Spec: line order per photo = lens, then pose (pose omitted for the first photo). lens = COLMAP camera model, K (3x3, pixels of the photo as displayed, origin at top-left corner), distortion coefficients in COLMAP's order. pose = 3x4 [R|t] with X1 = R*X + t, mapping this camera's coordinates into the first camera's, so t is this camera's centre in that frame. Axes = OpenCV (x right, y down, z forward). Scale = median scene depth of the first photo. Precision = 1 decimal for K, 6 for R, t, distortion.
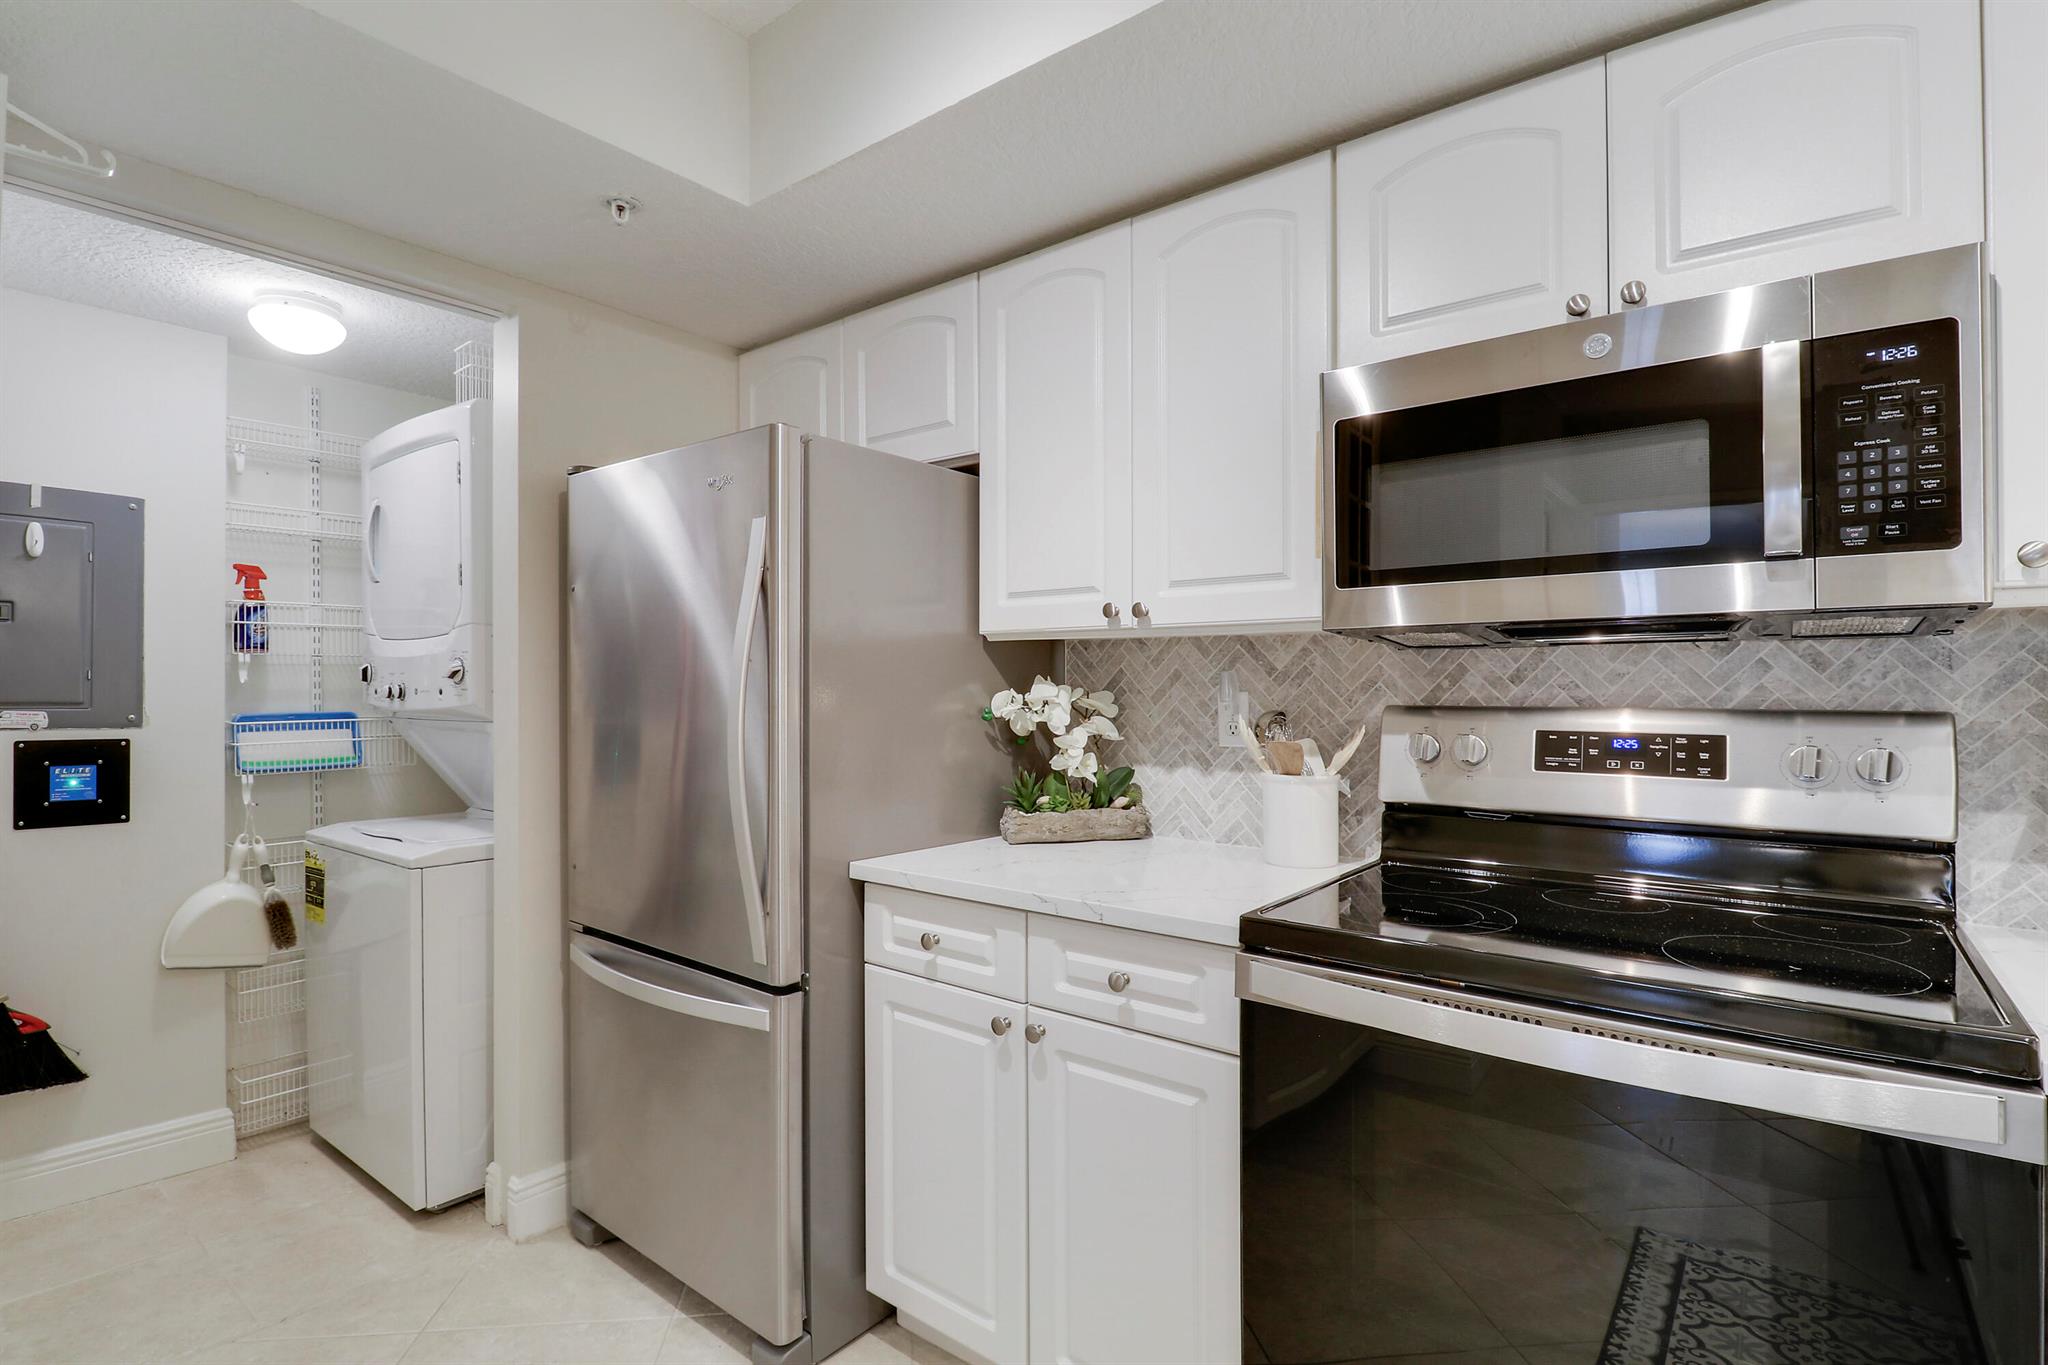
lens RADIAL K [[985.7, 0, 1031.0], [0, 985.7, 681.1], [0, 0, 1]] dist [0.008086, -0.010348]
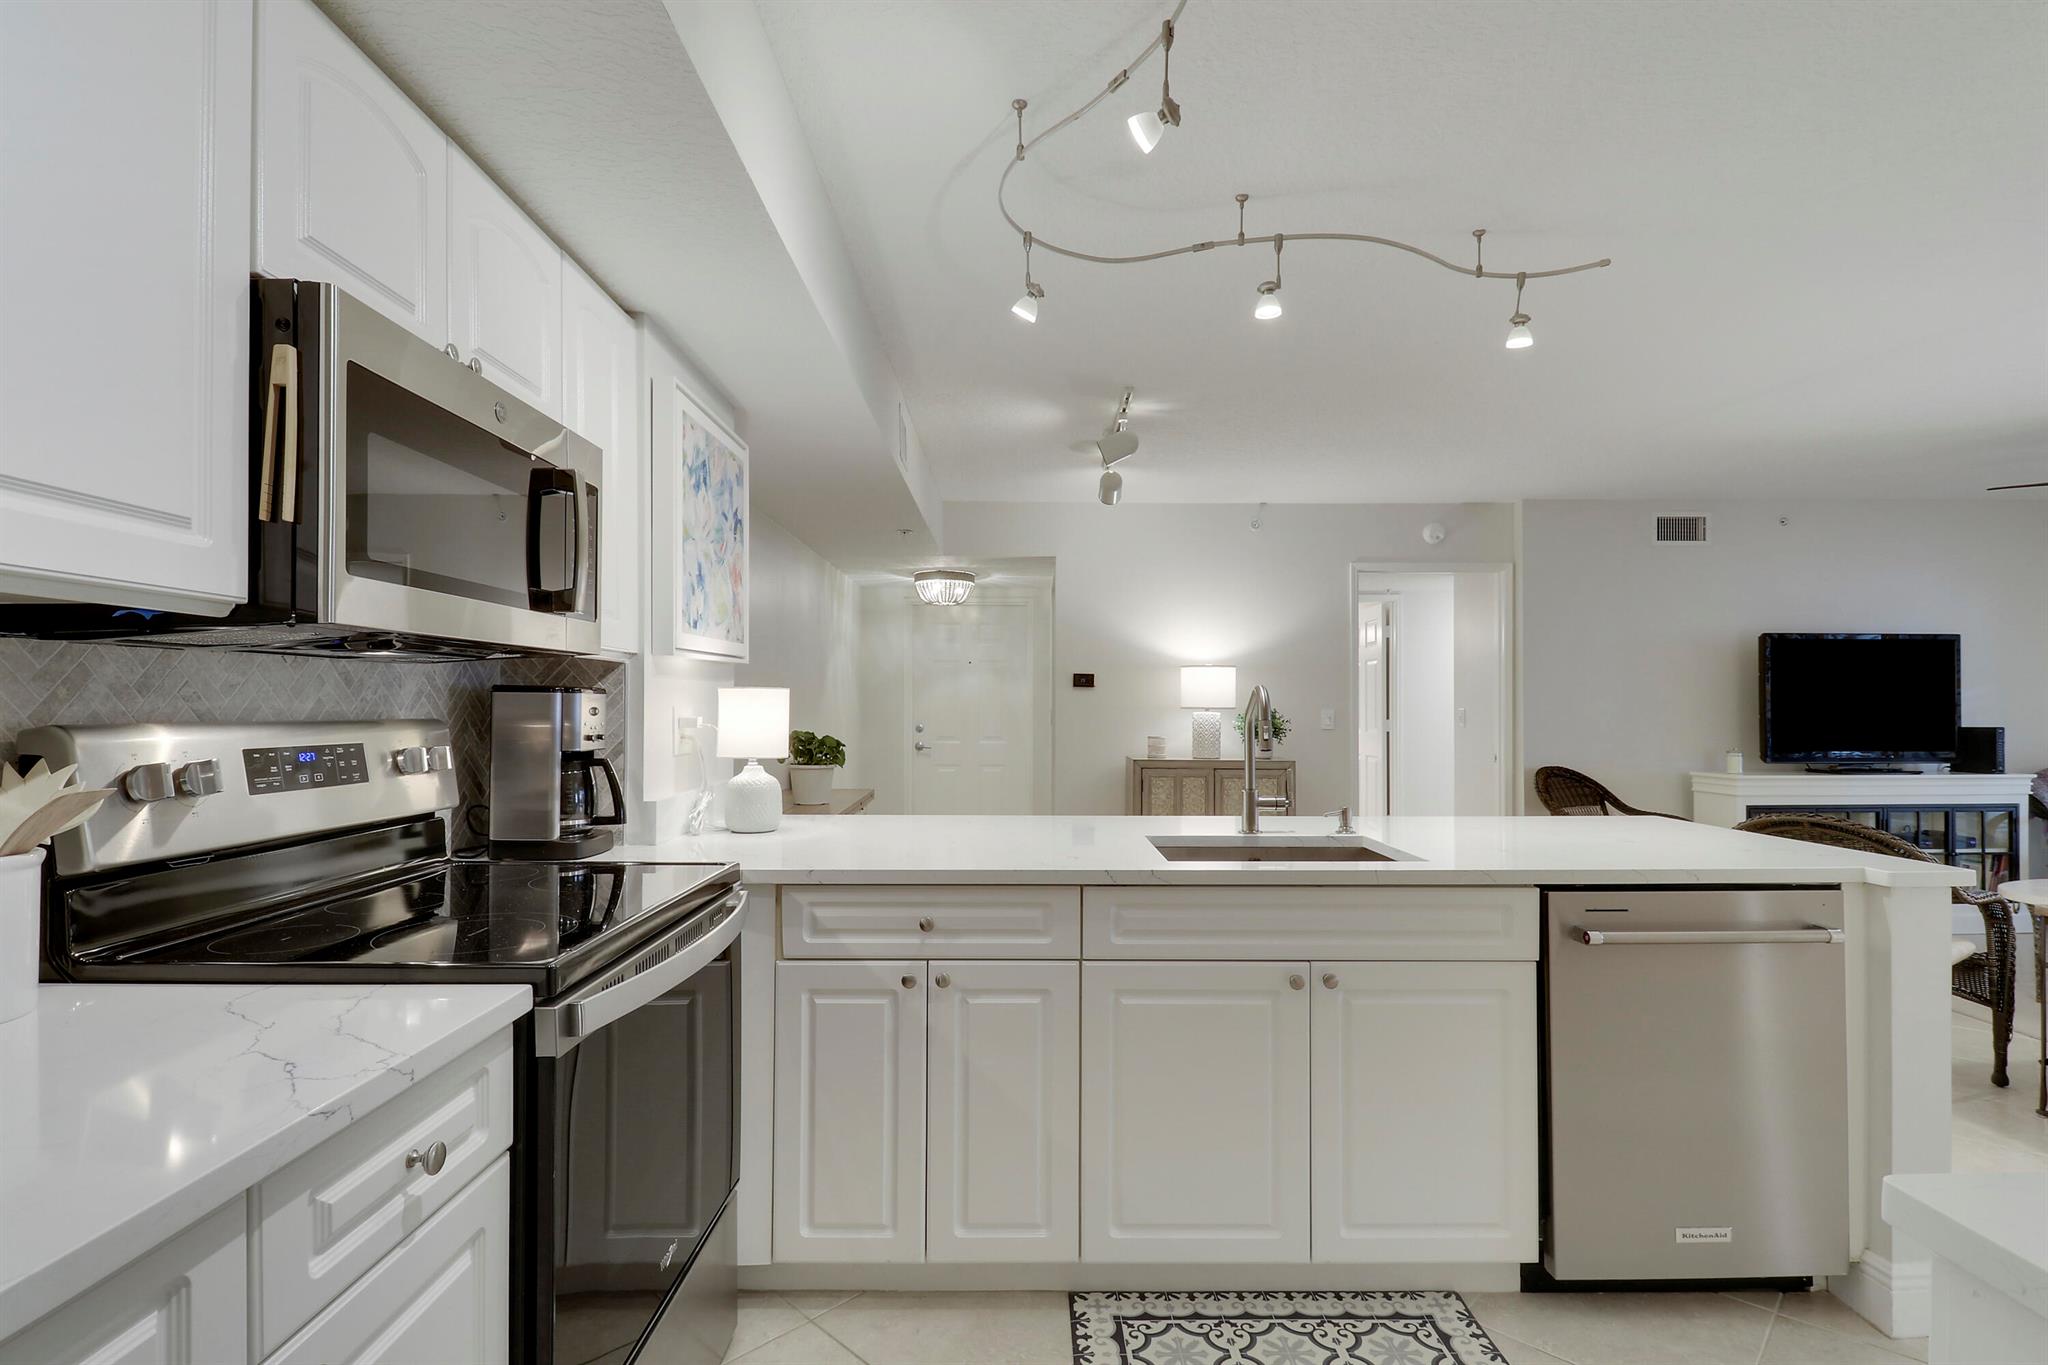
lens RADIAL K [[985.7, 0, 1037.6], [0, 985.7, 702.8], [0, 0, 1]] dist [0.008086, -0.010348]
pose [[-0.632647, -0.002245, 0.774437, -0.558760], [-0.011735, 0.999909, -0.006688, 0.006195], [-0.774351, -0.013319, -0.632616, 0.937525]]
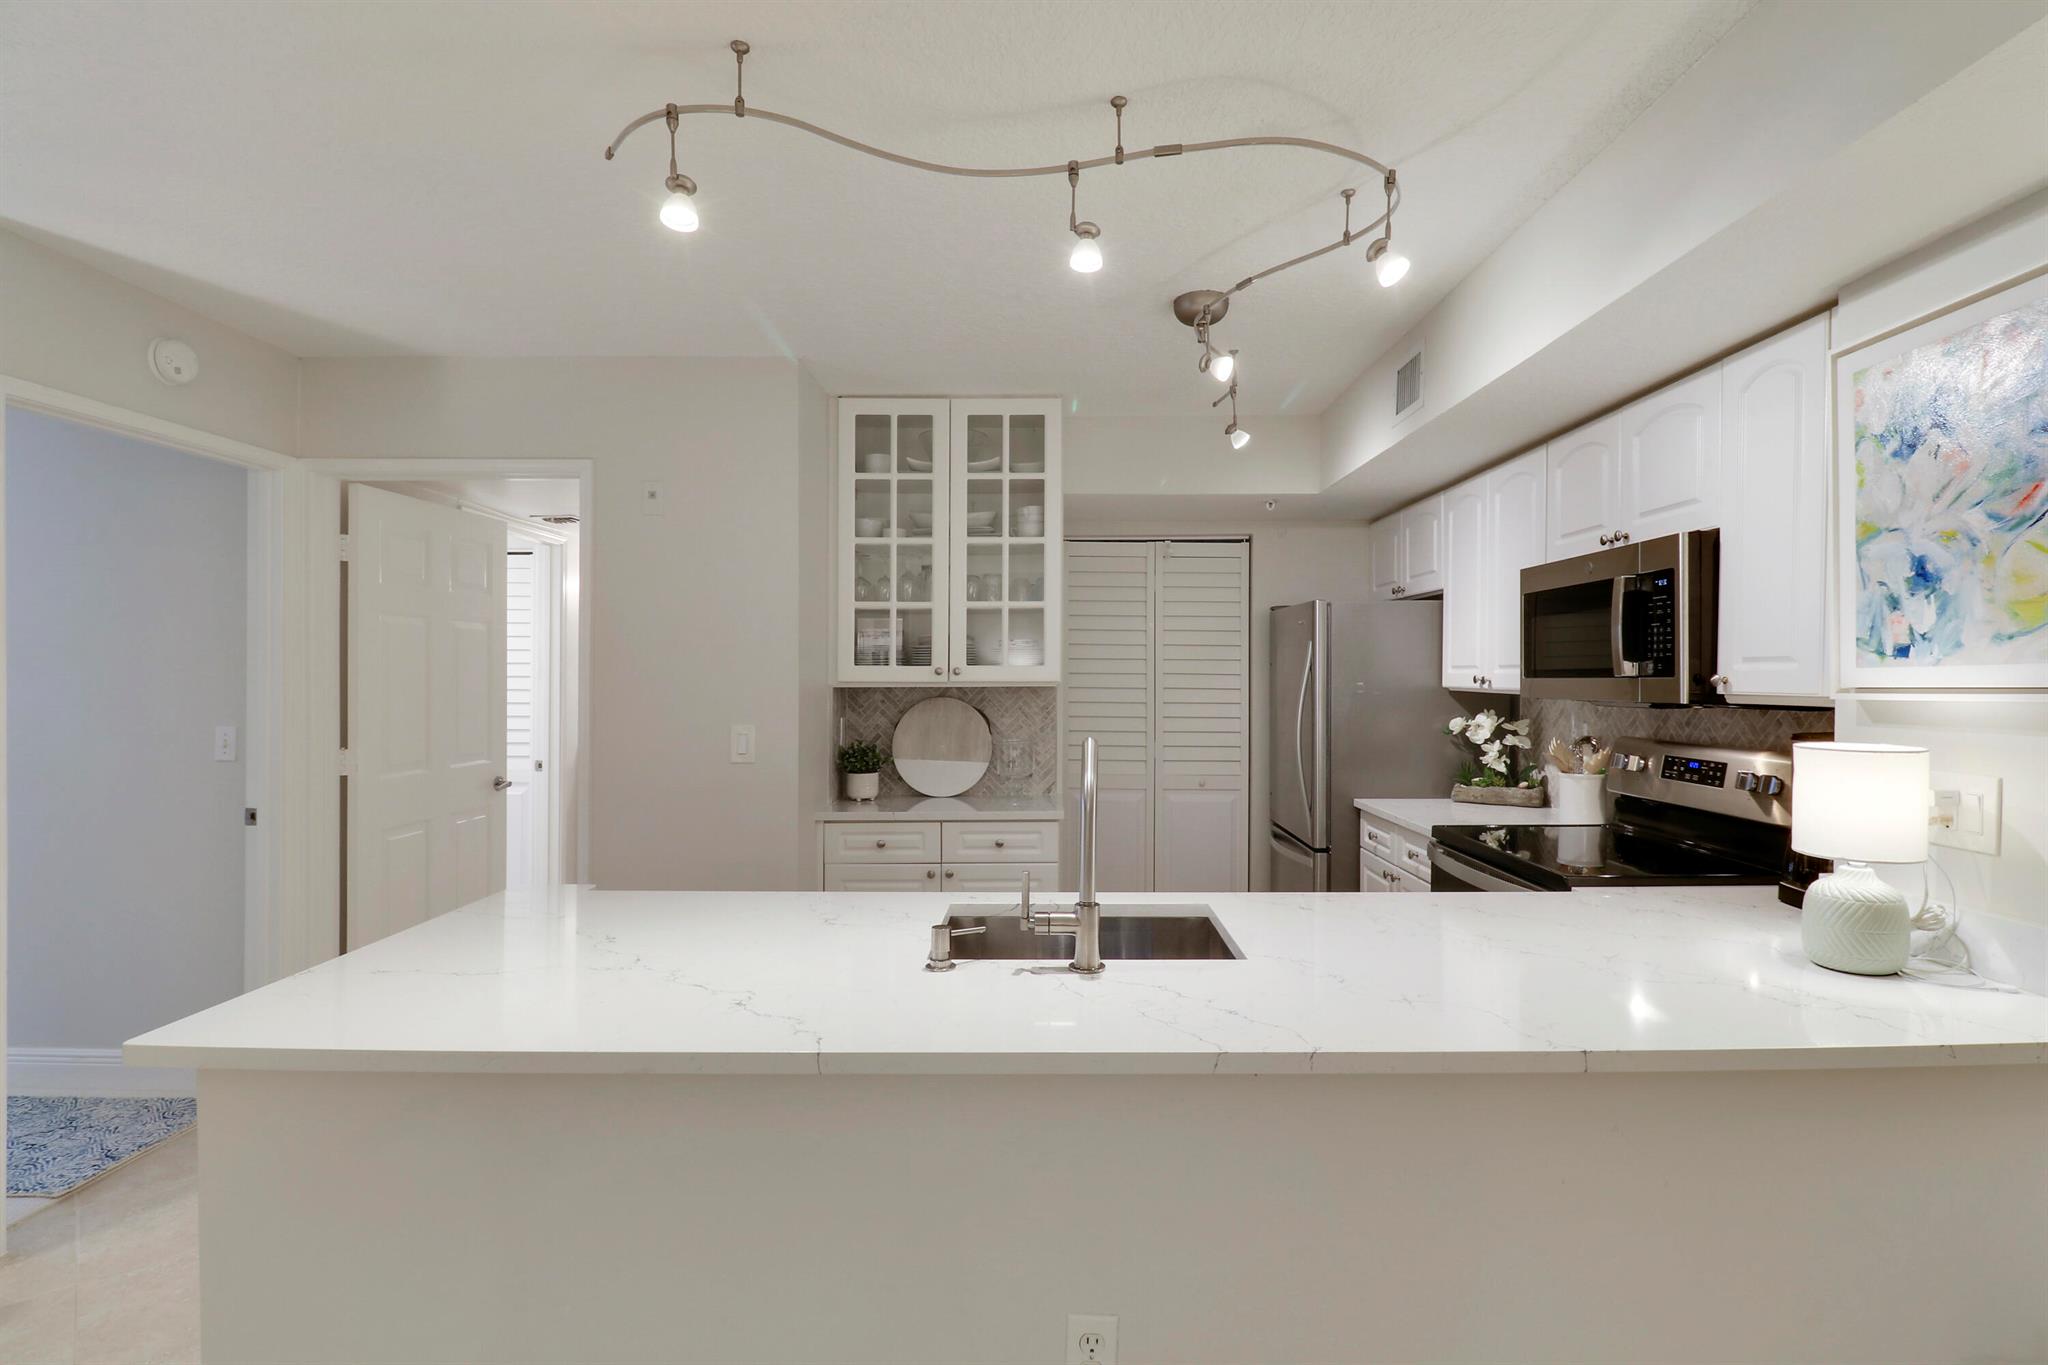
lens RADIAL K [[956.7, 0, 1048.3], [0, 956.7, 671.9], [0, 0, 1]] dist [0.005042, -0.012956]
pose [[0.625900, -0.007354, -0.779869, 1.070403], [0.010422, 0.999945, -0.001064, -0.099462], [0.779834, -0.007462, 0.625942, -0.846608]]
